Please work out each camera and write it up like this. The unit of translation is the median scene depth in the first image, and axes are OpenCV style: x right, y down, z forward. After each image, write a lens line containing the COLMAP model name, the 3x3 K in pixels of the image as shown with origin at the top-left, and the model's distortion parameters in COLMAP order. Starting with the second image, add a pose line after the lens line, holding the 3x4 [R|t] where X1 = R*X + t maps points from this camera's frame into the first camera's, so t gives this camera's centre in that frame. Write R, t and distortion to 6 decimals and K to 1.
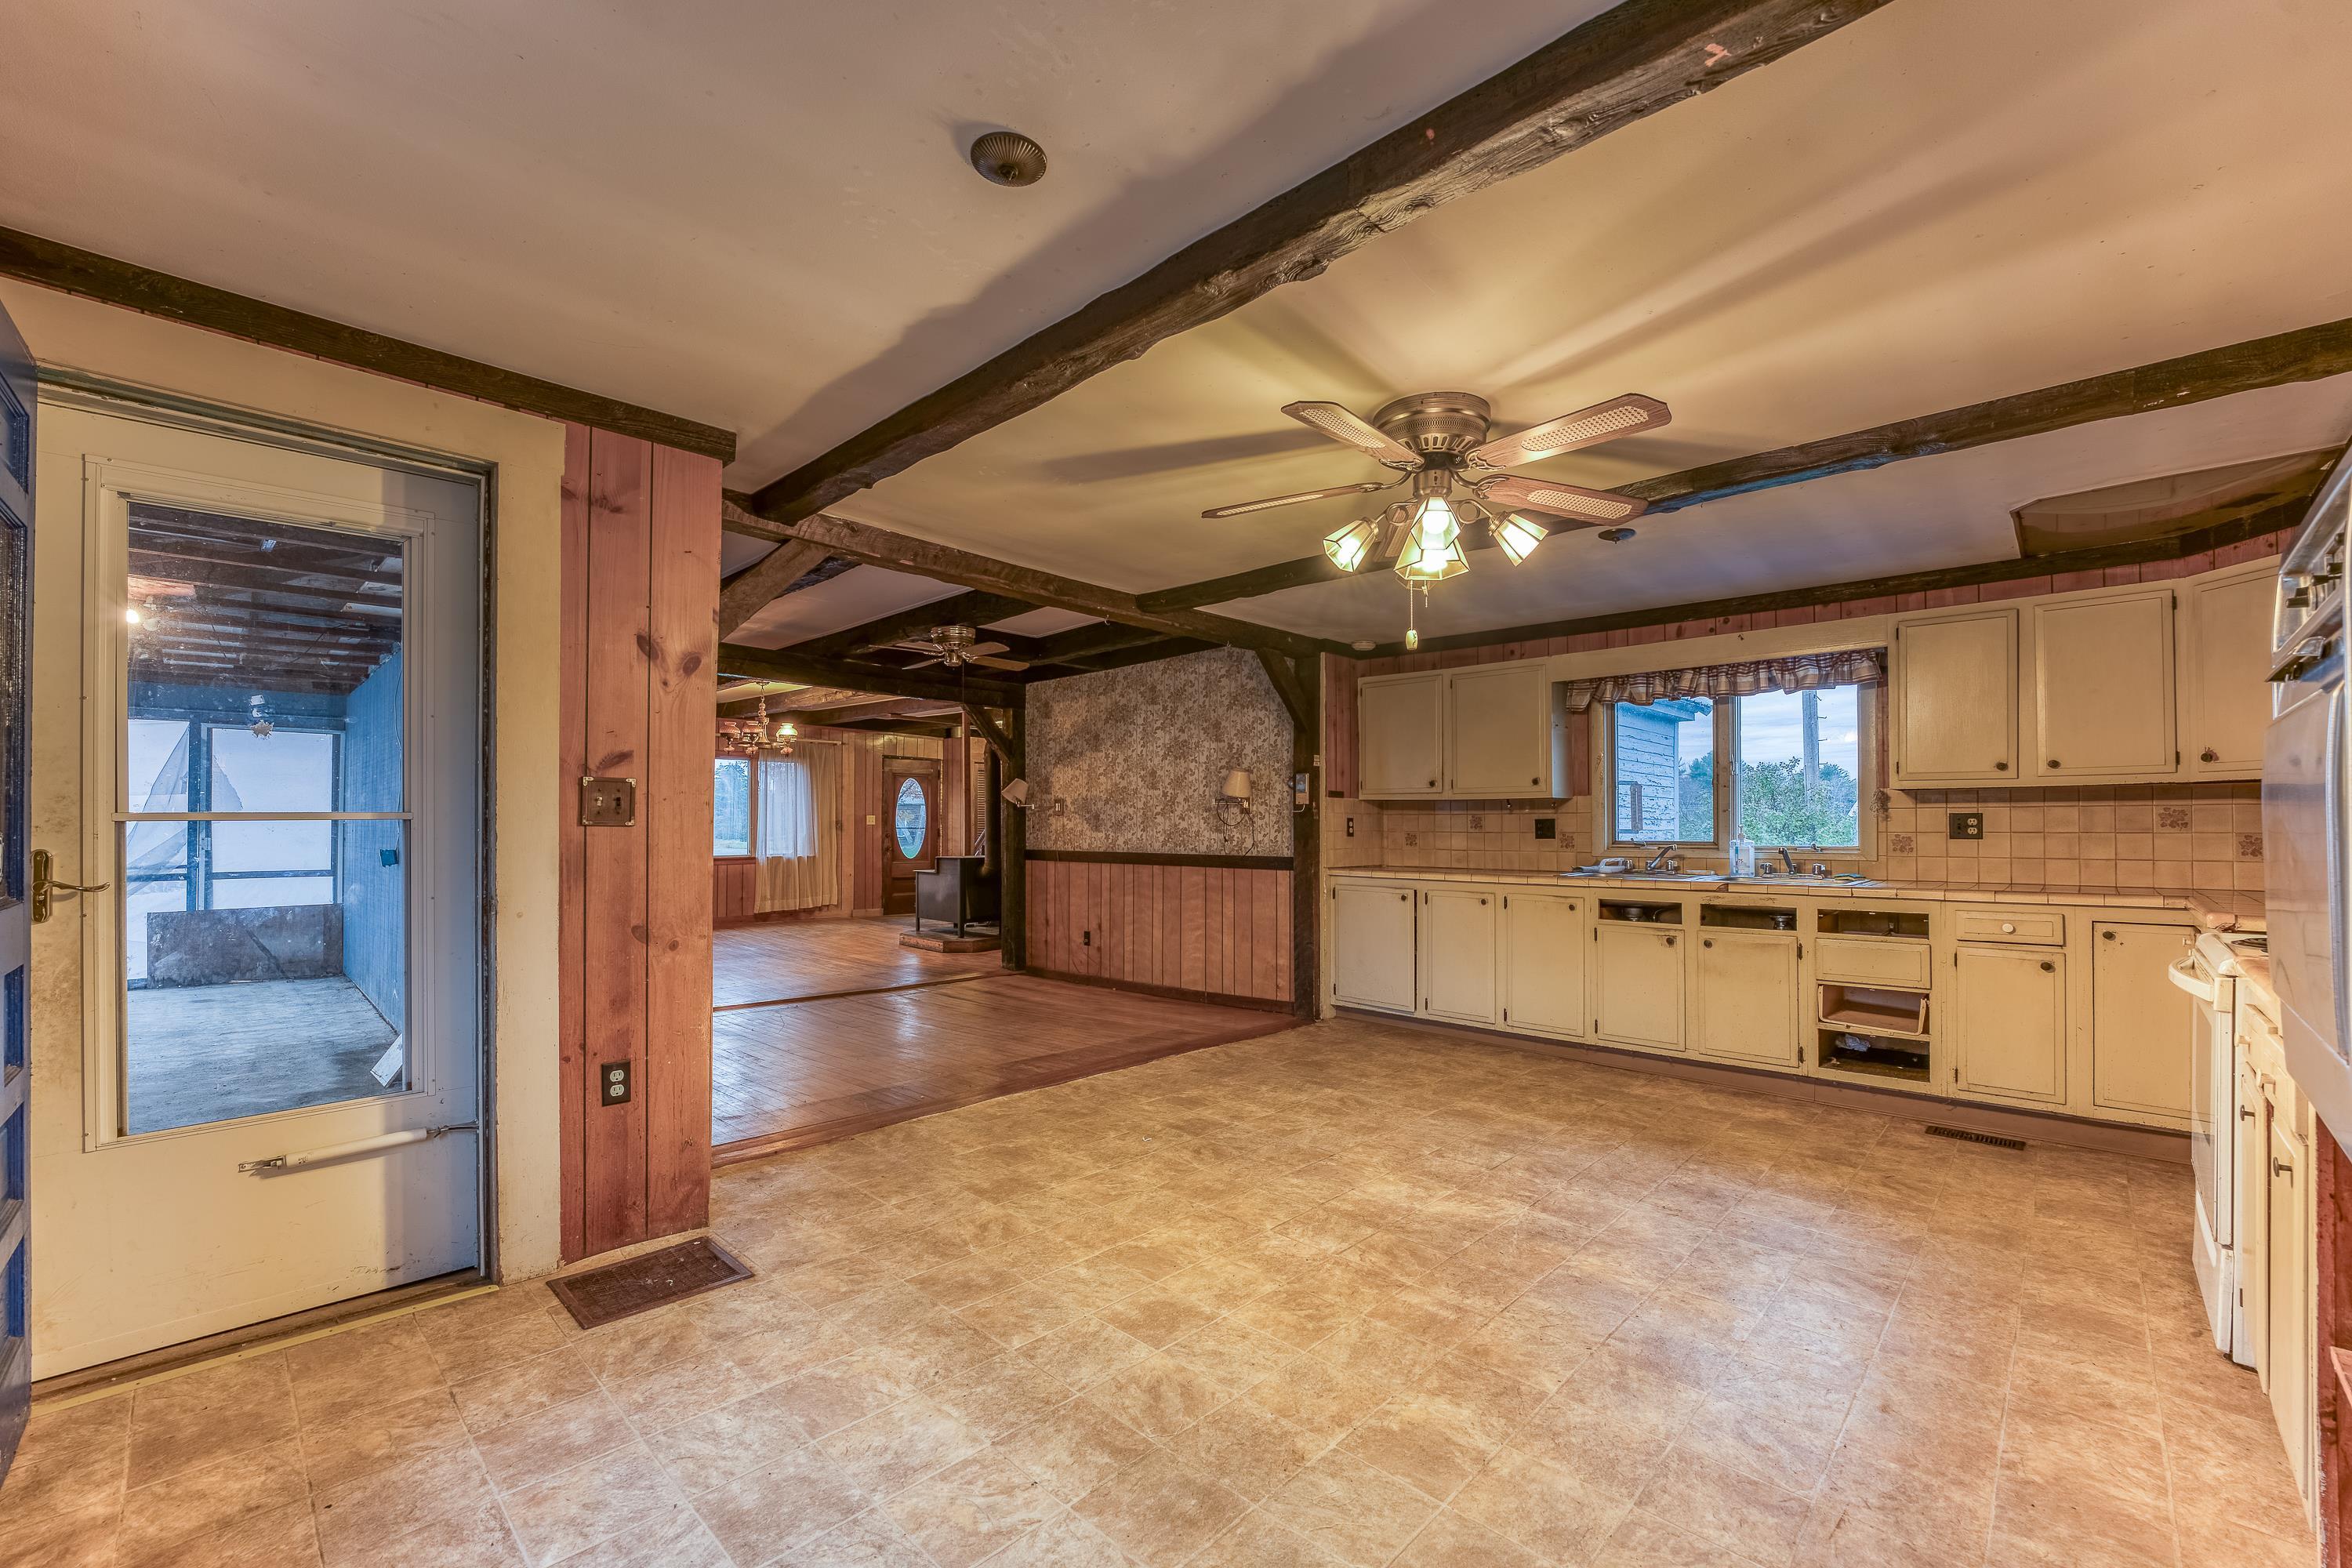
lens RADIAL K [[963.9, 0, 1180.1], [0, 963.9, 816.2], [0, 0, 1]] dist [-0.013616, -0.000340]
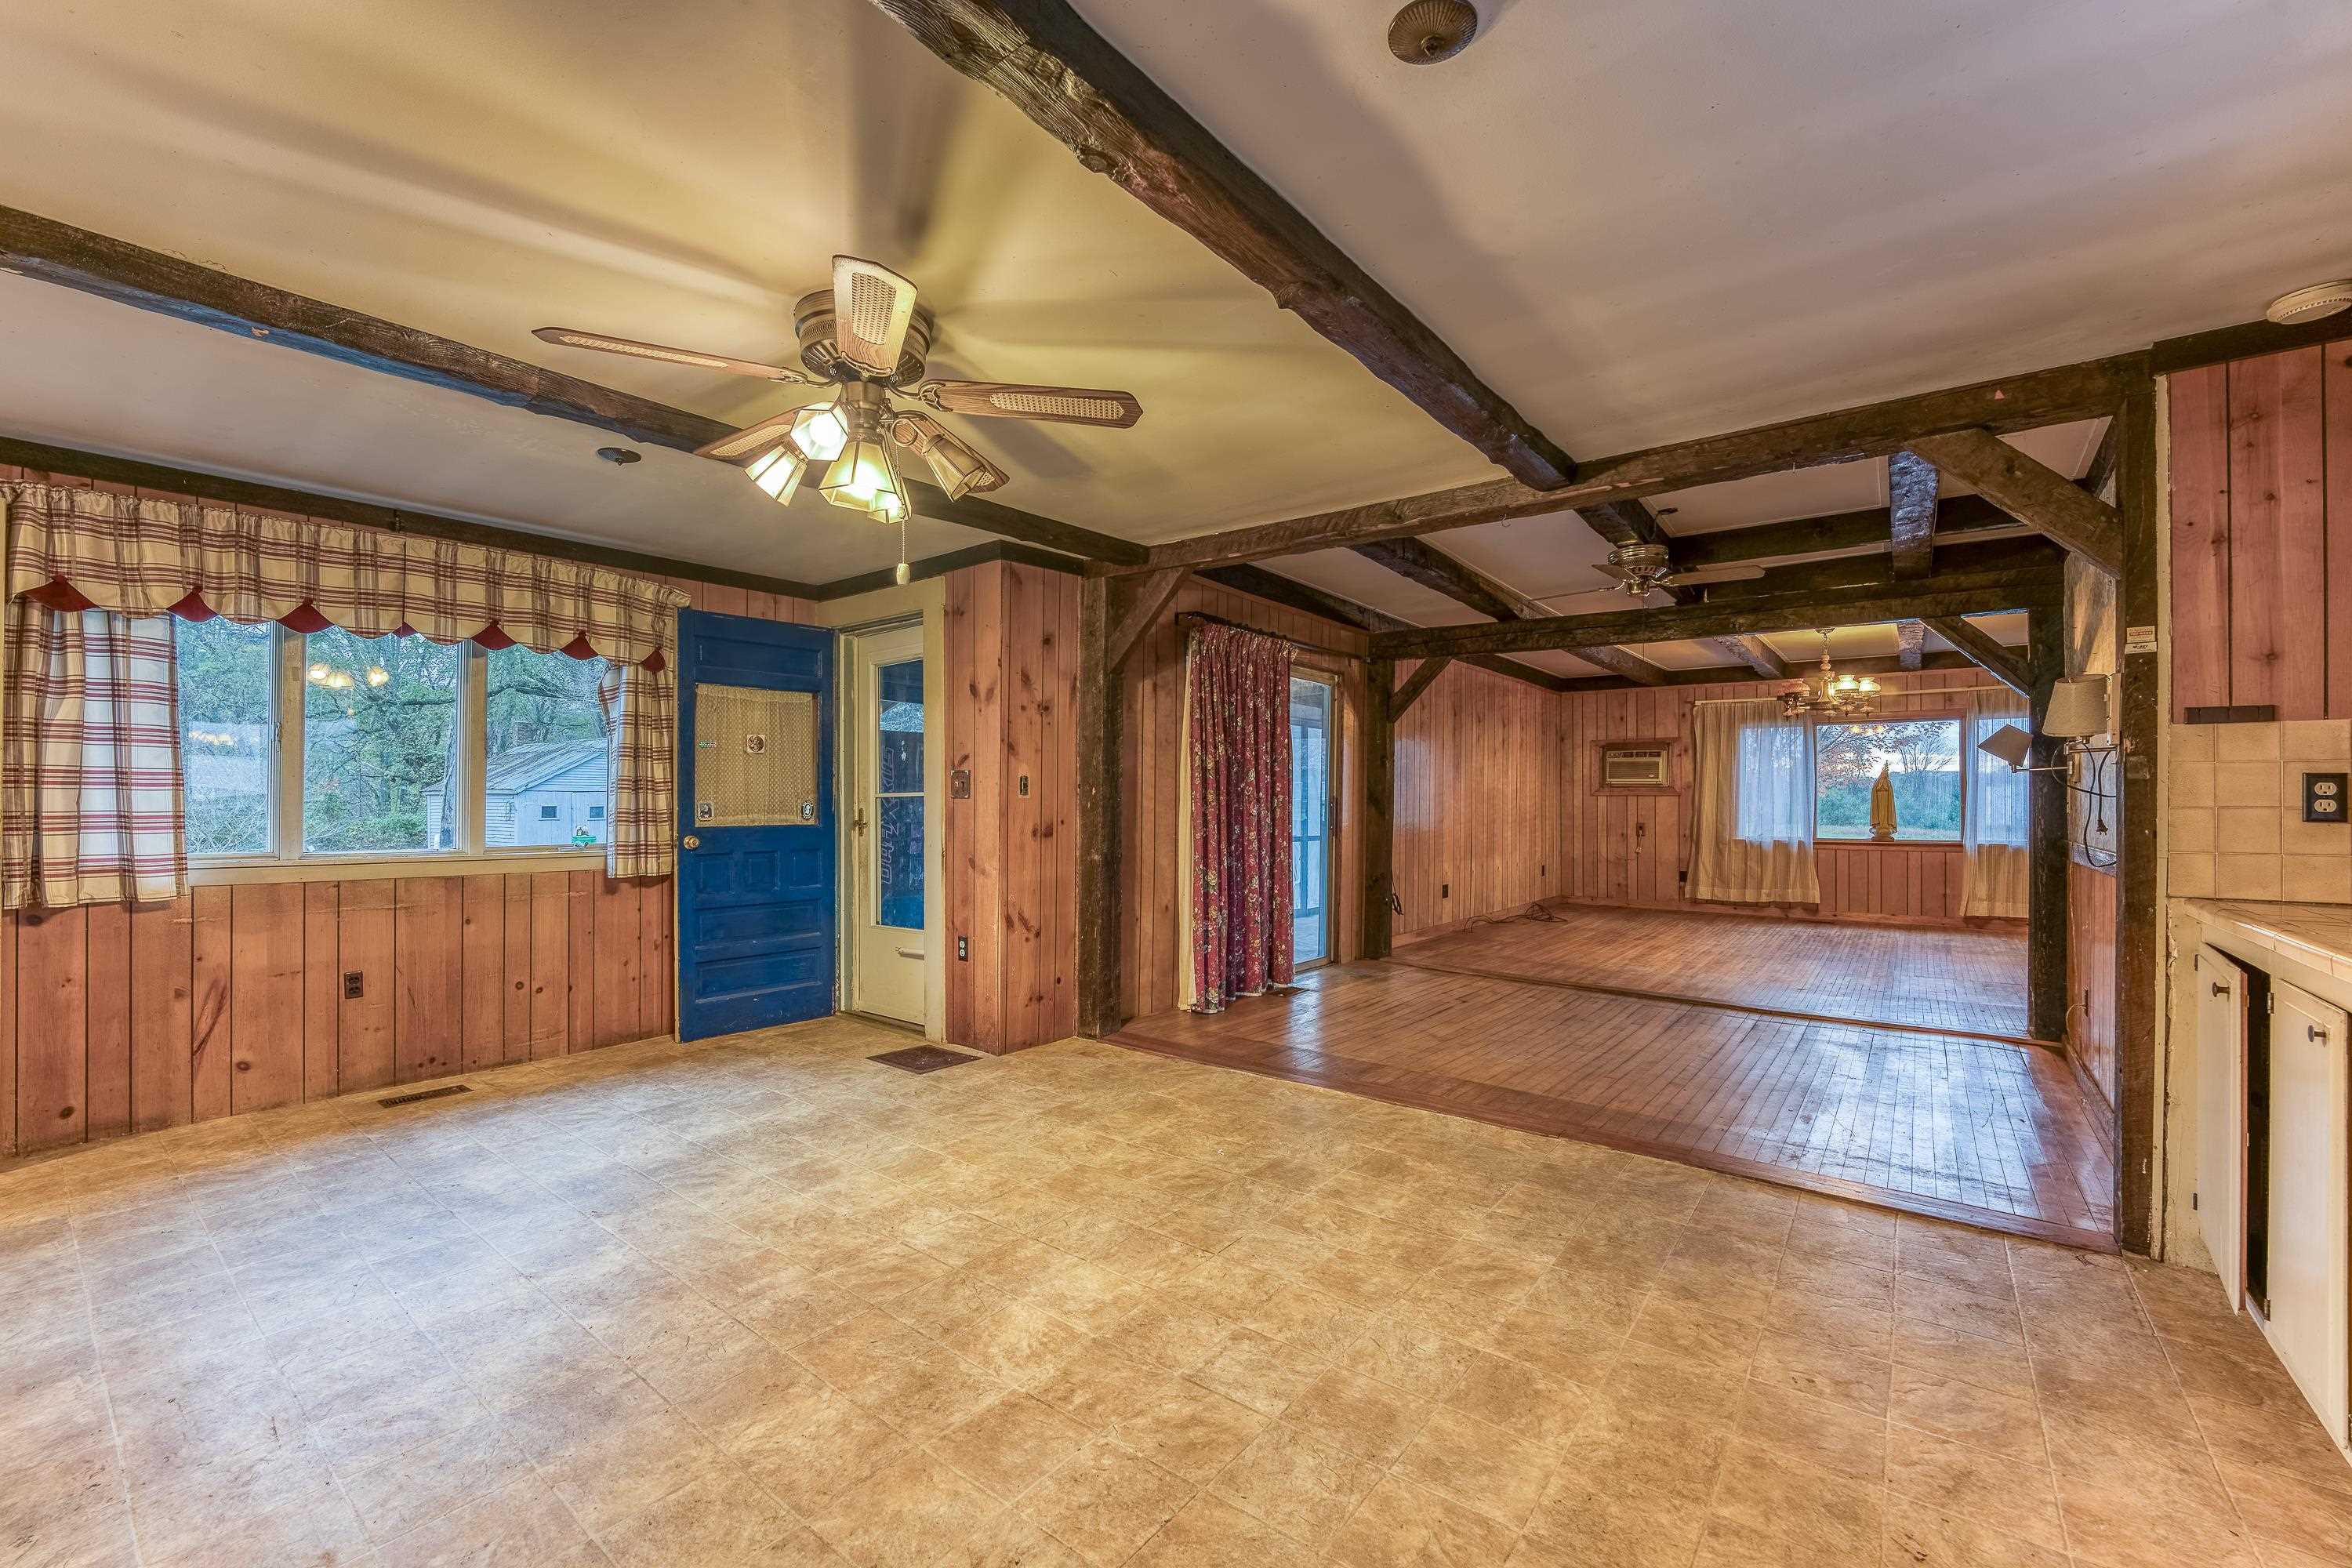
lens RADIAL K [[964.8, 0, 1148.7], [0, 964.8, 798.8], [0, 0, 1]] dist [-0.016617, 0.000368]
pose [[0.083261, -0.005724, -0.996511, 0.646561], [0.007284, 0.999960, -0.005136, 0.012578], [0.996501, -0.006831, 0.083299, 0.664724]]
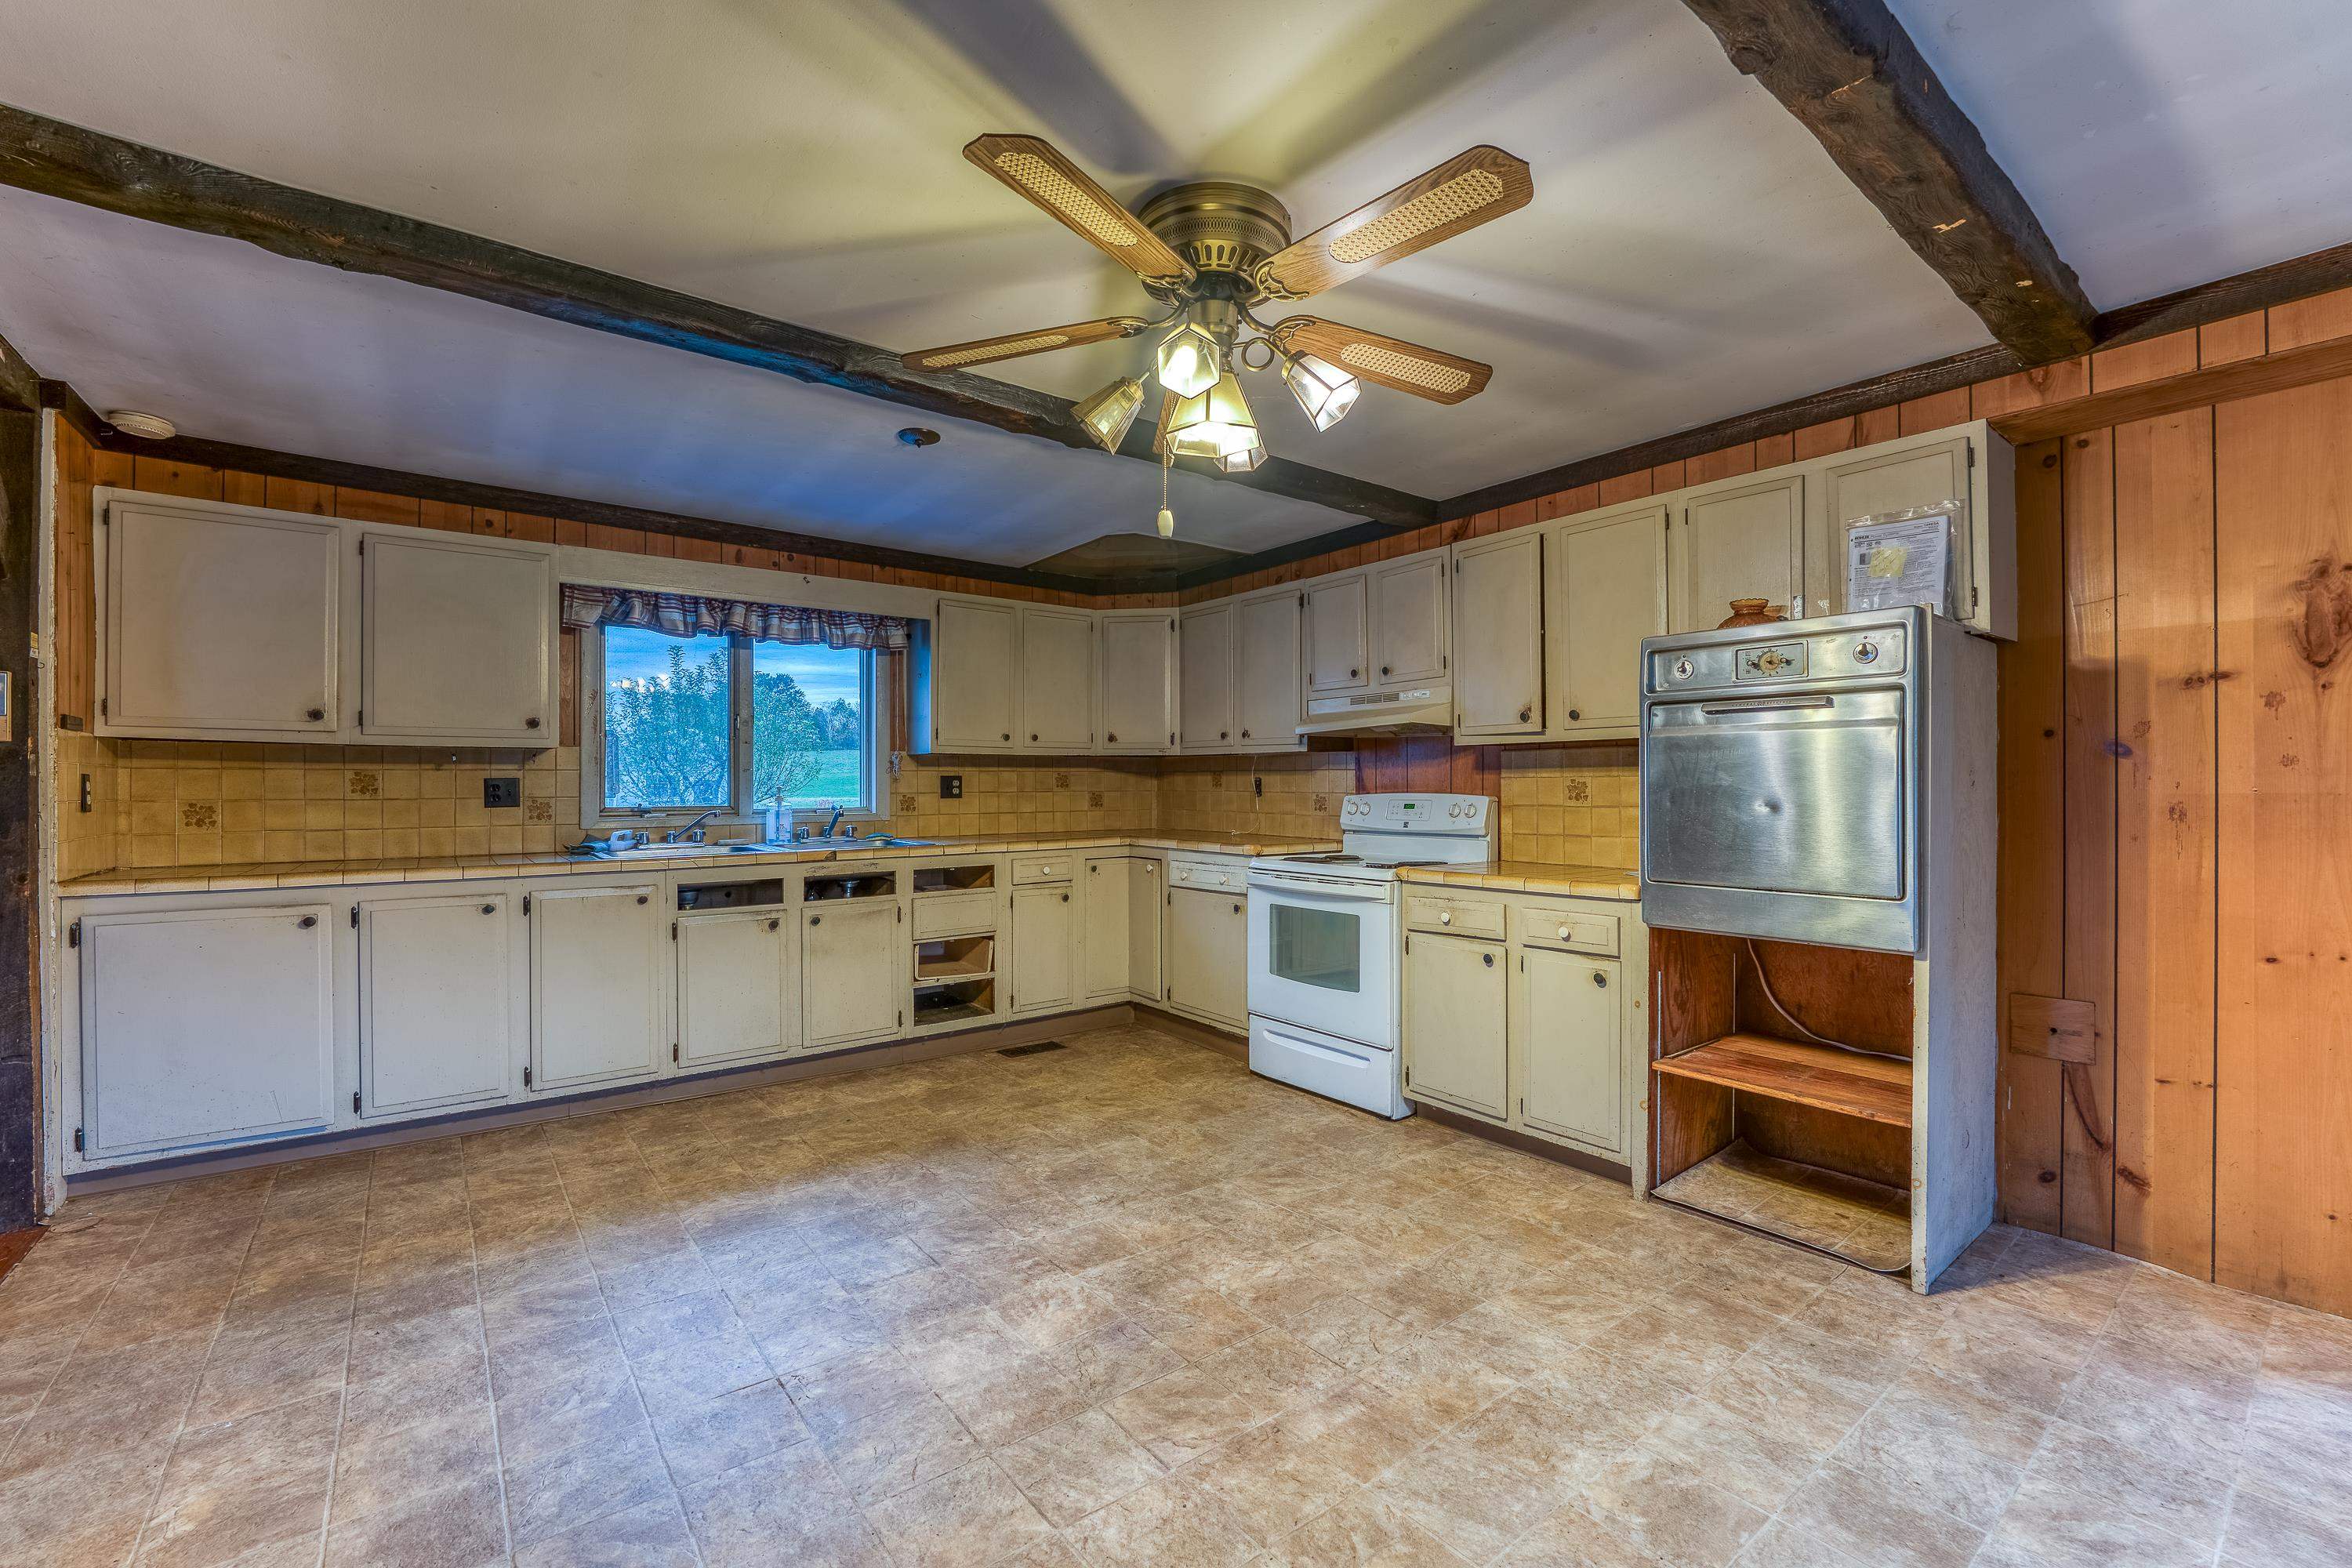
lens RADIAL K [[972.5, 0, 1149.1], [0, 972.5, 783.0], [0, 0, 1]] dist [-0.015465, 0.000269]
pose [[0.163124, 0.001108, 0.986605, -0.263893], [-0.007223, 0.999974, 0.000072, 0.003455], [-0.986579, -0.007138, 0.163128, 0.519322]]
